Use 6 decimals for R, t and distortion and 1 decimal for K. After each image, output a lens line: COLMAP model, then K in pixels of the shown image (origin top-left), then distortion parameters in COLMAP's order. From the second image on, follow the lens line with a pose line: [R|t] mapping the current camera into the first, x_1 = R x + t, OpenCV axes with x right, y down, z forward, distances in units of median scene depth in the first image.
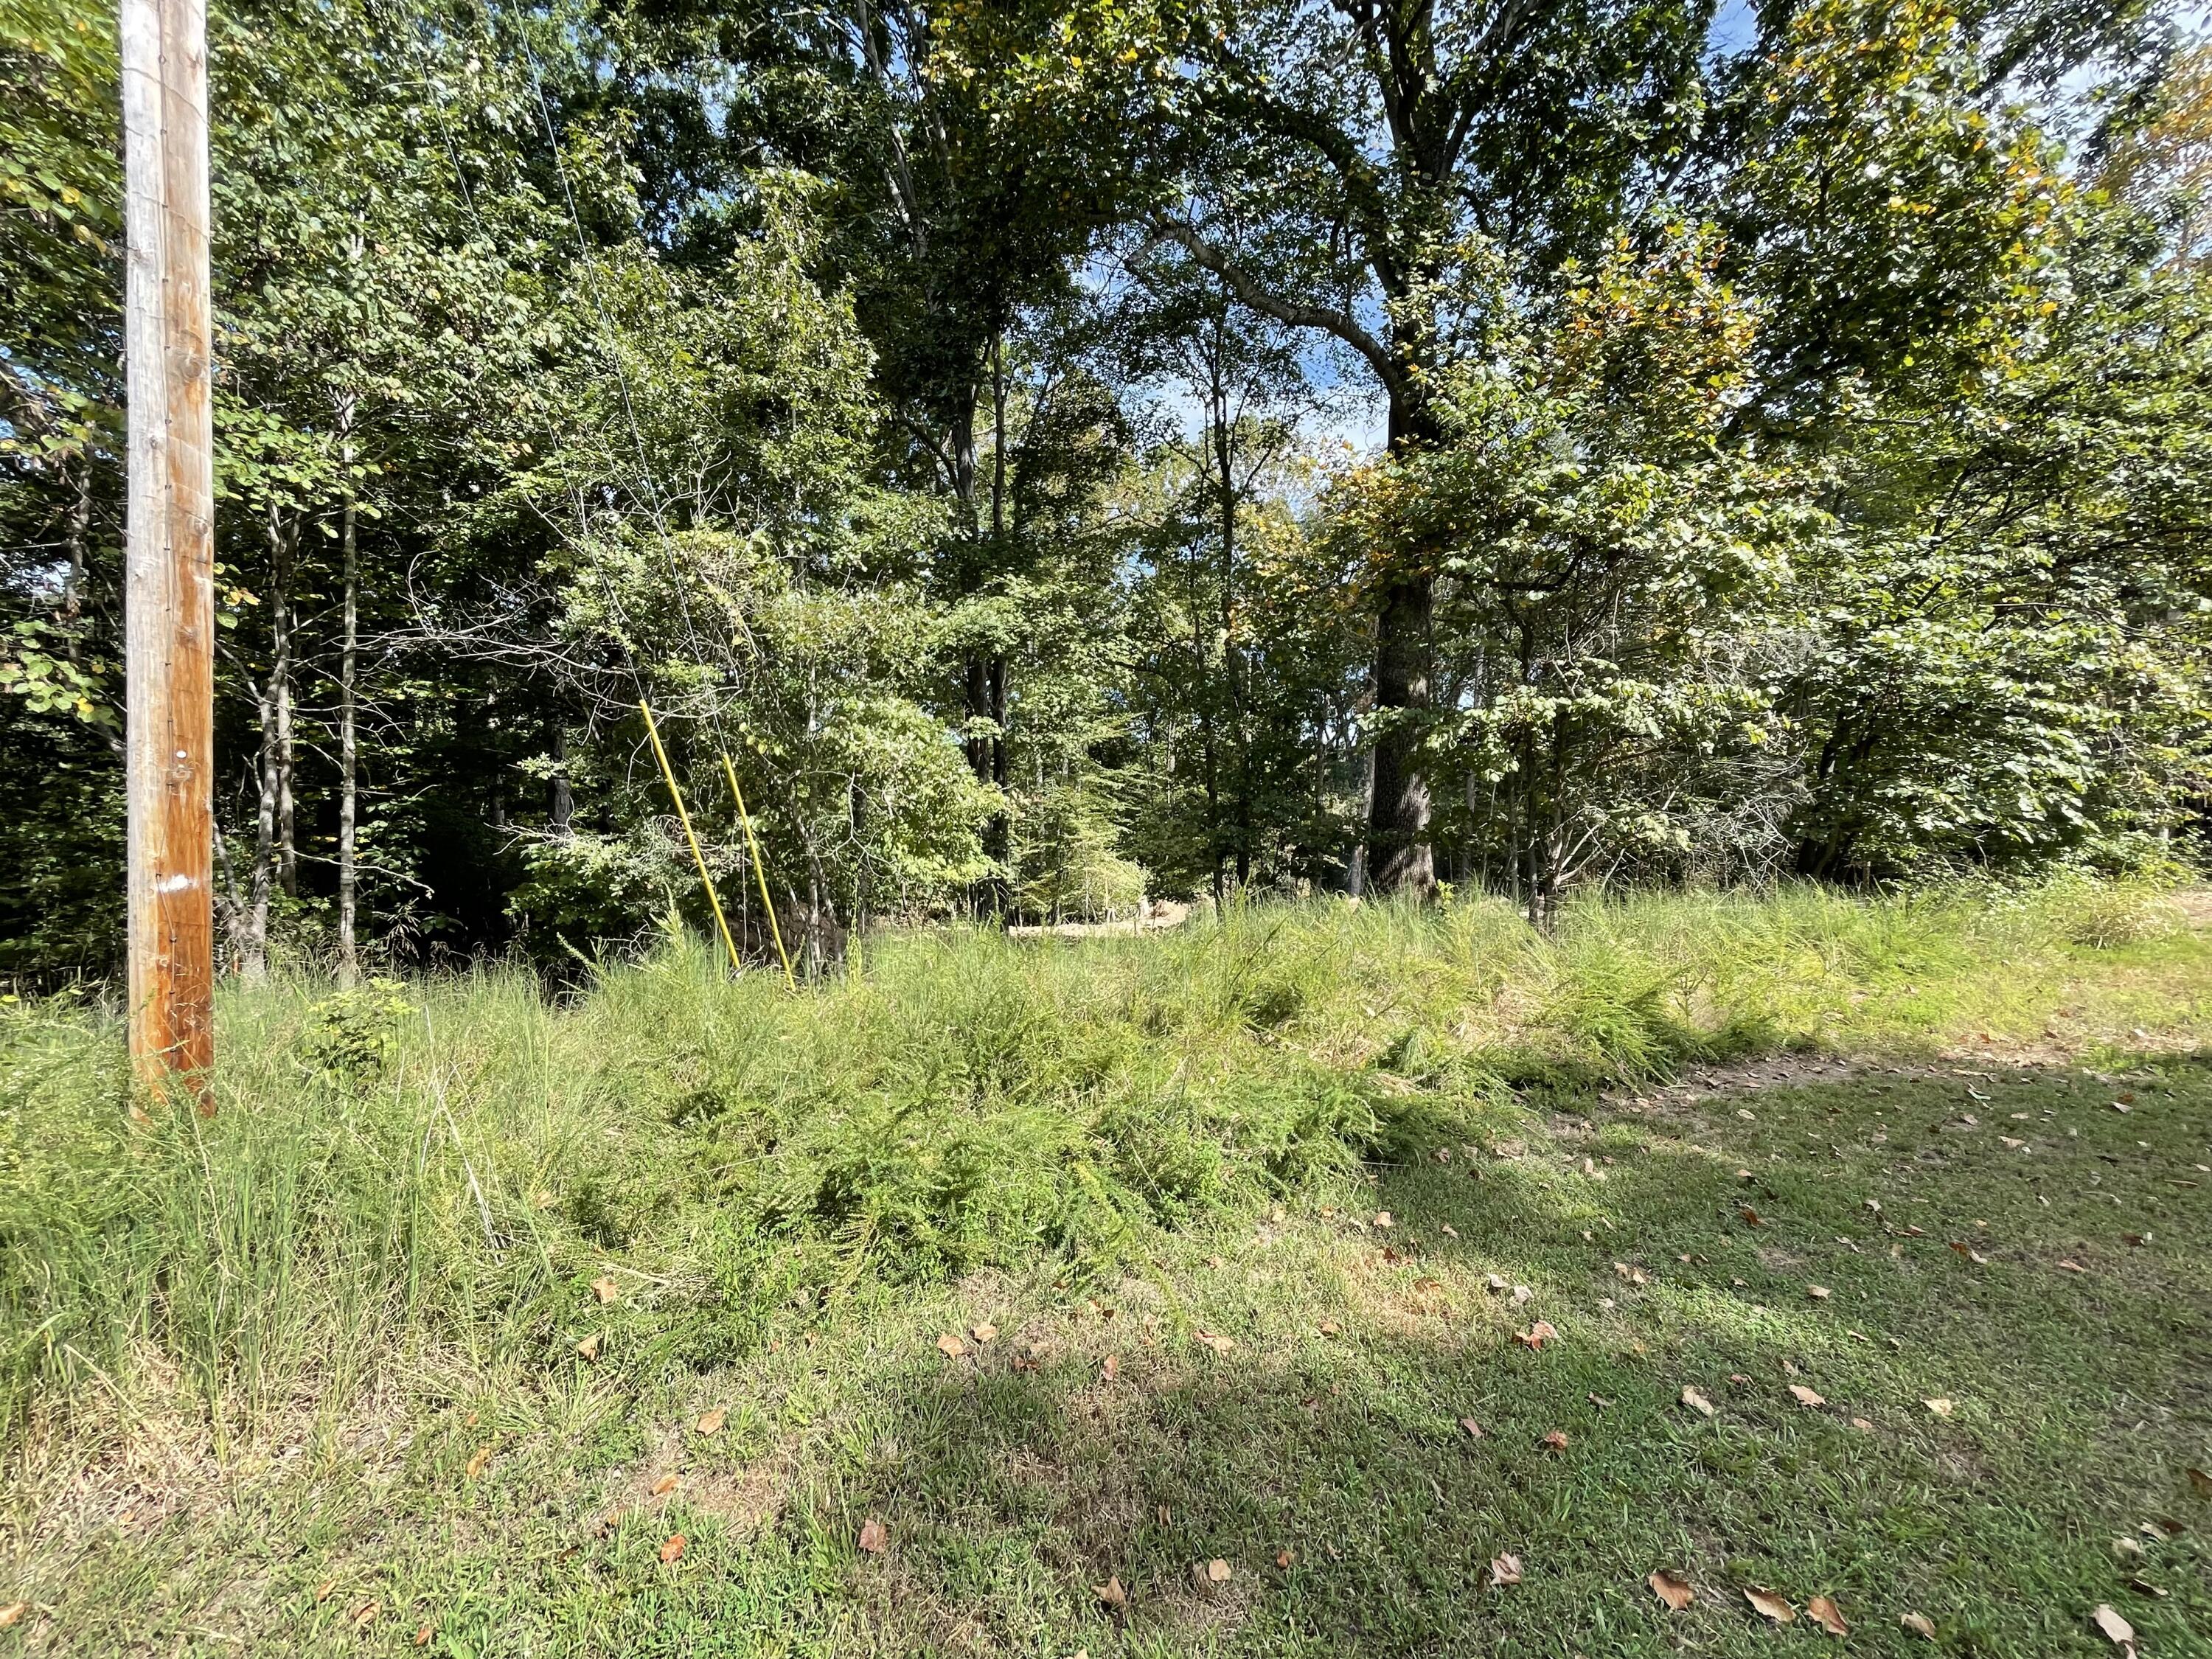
lens RADIAL K [[900.5, 0, 1108.8], [0, 900.5, 821.1], [0, 0, 1]] dist [0.001457, 0.000010]
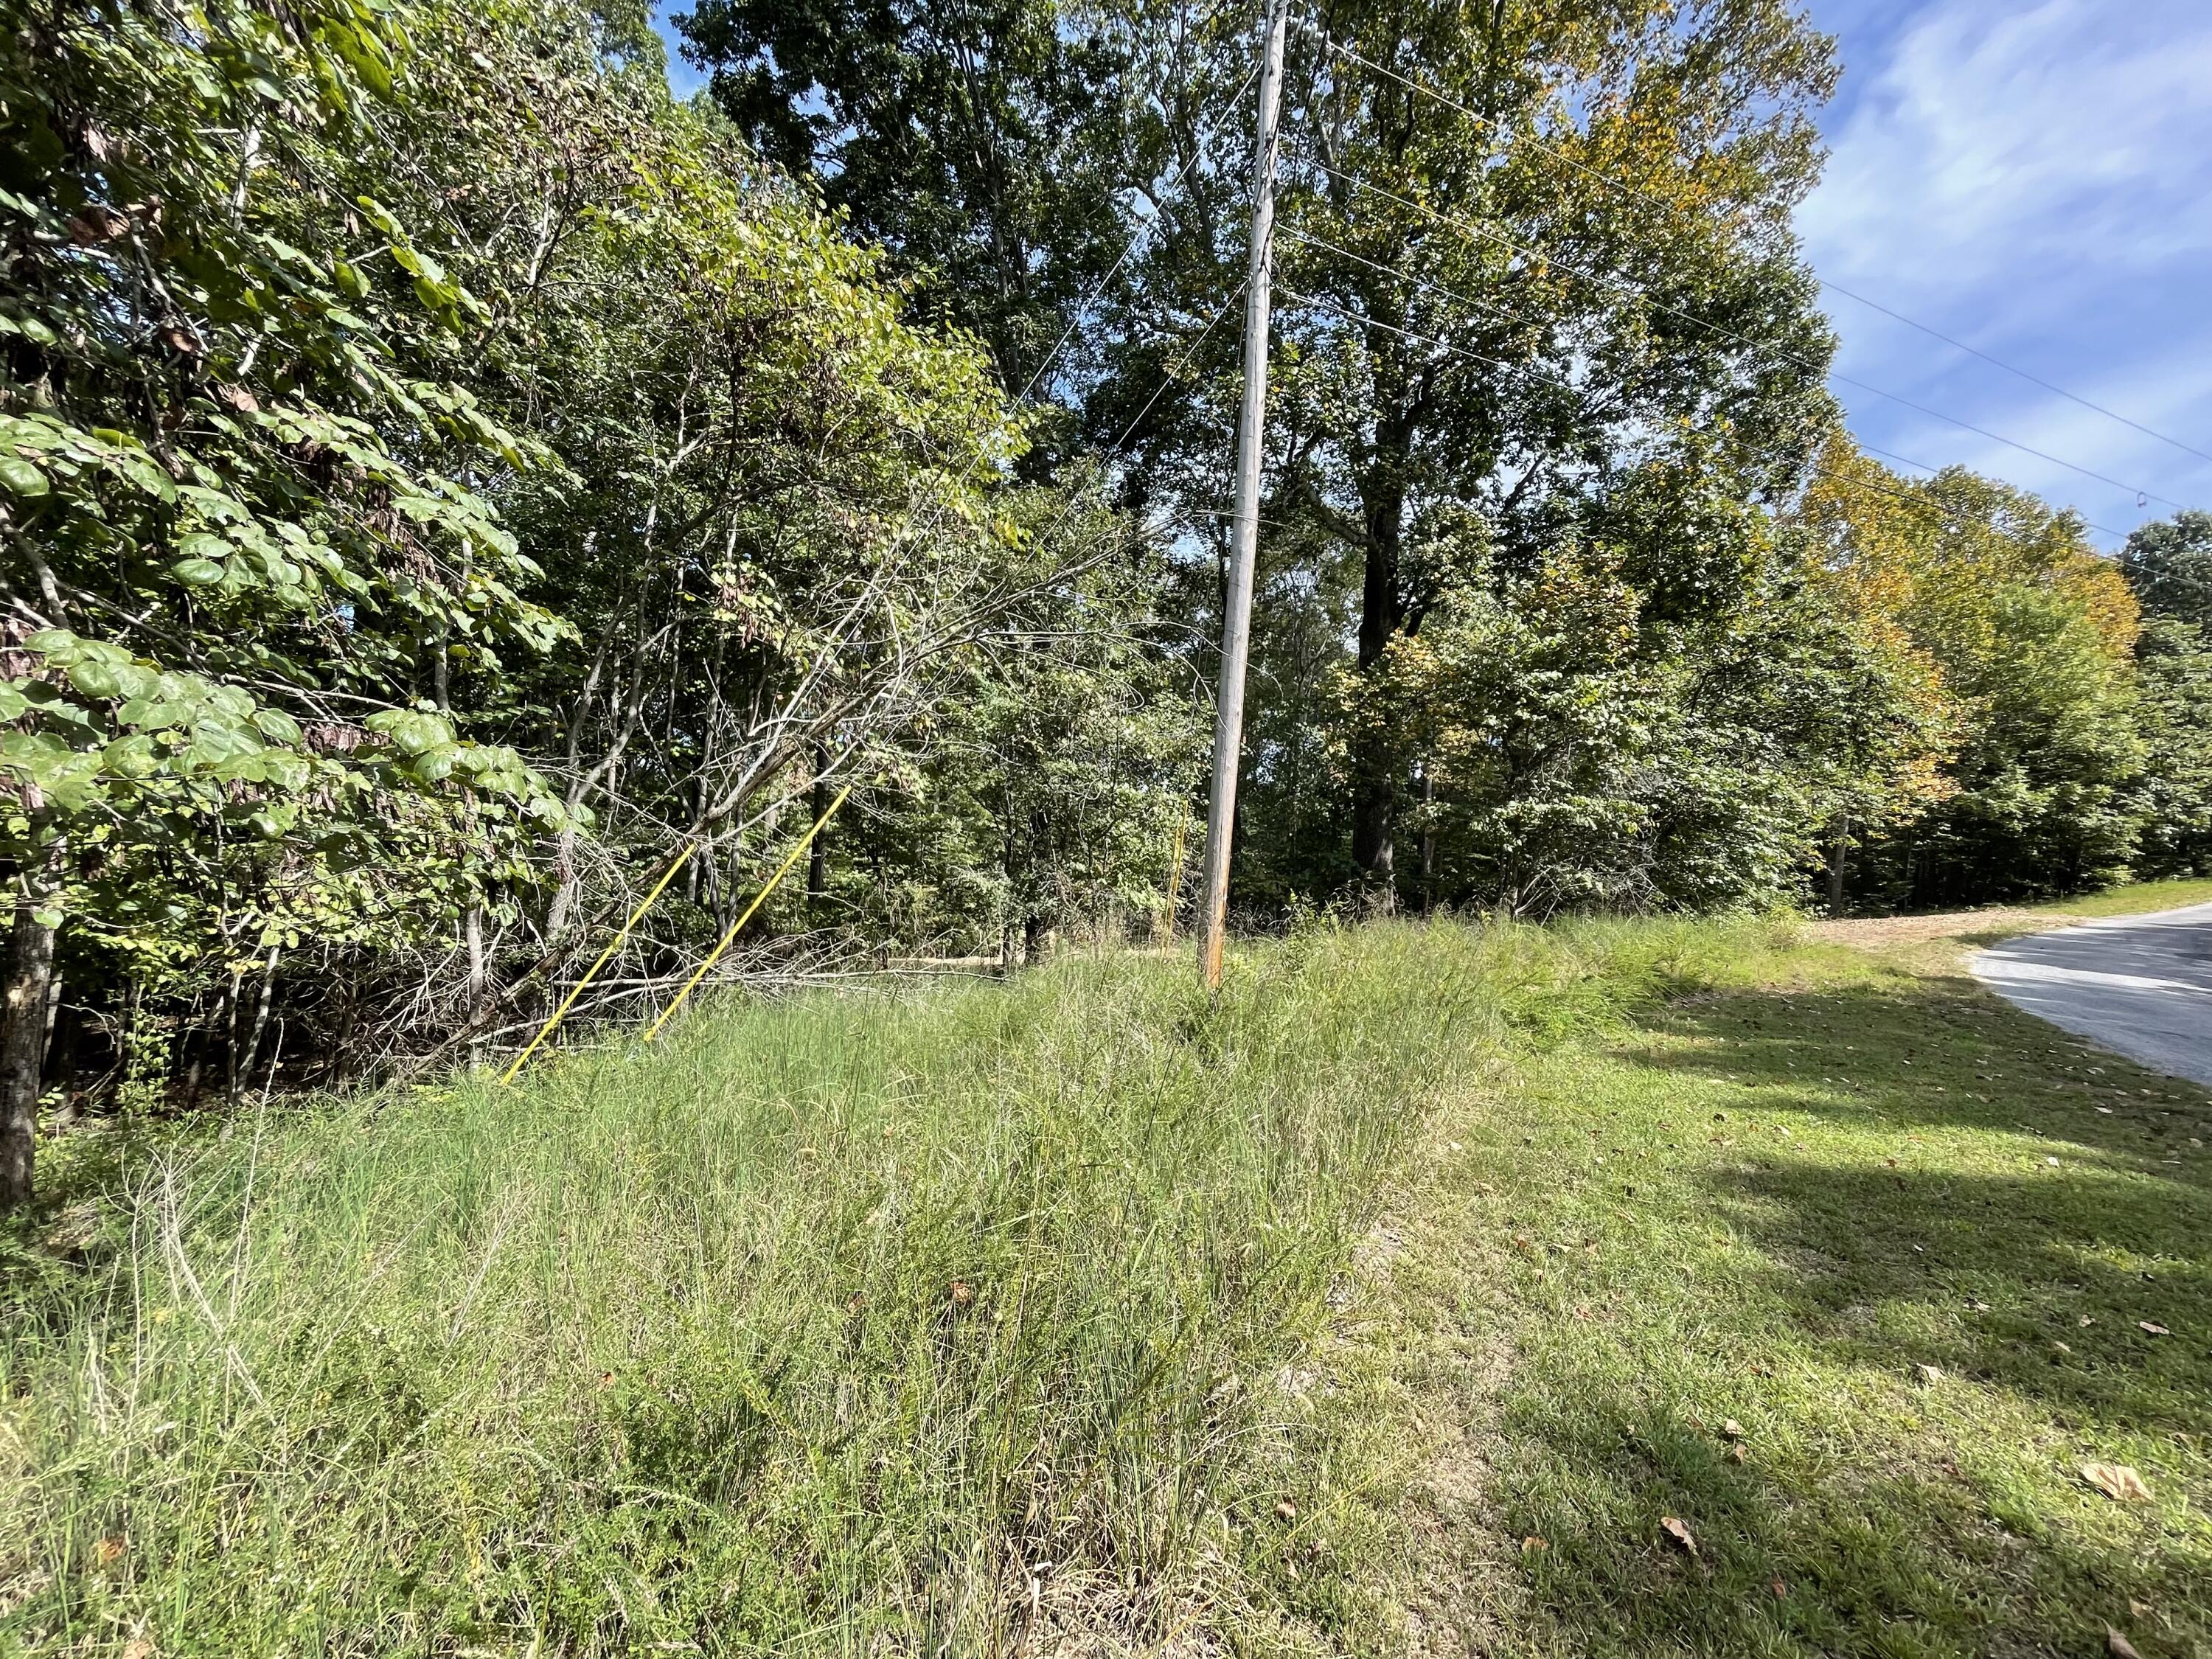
lens RADIAL K [[900.5, 0, 1099.8], [0, 900.5, 819.9], [0, 0, 1]] dist [0.001457, 0.000010]
pose [[0.967938, 0.033032, 0.249010, -0.736728], [-0.020887, 0.998467, -0.051259, -0.000235], [-0.250321, 0.044414, 0.967144, -0.443163]]
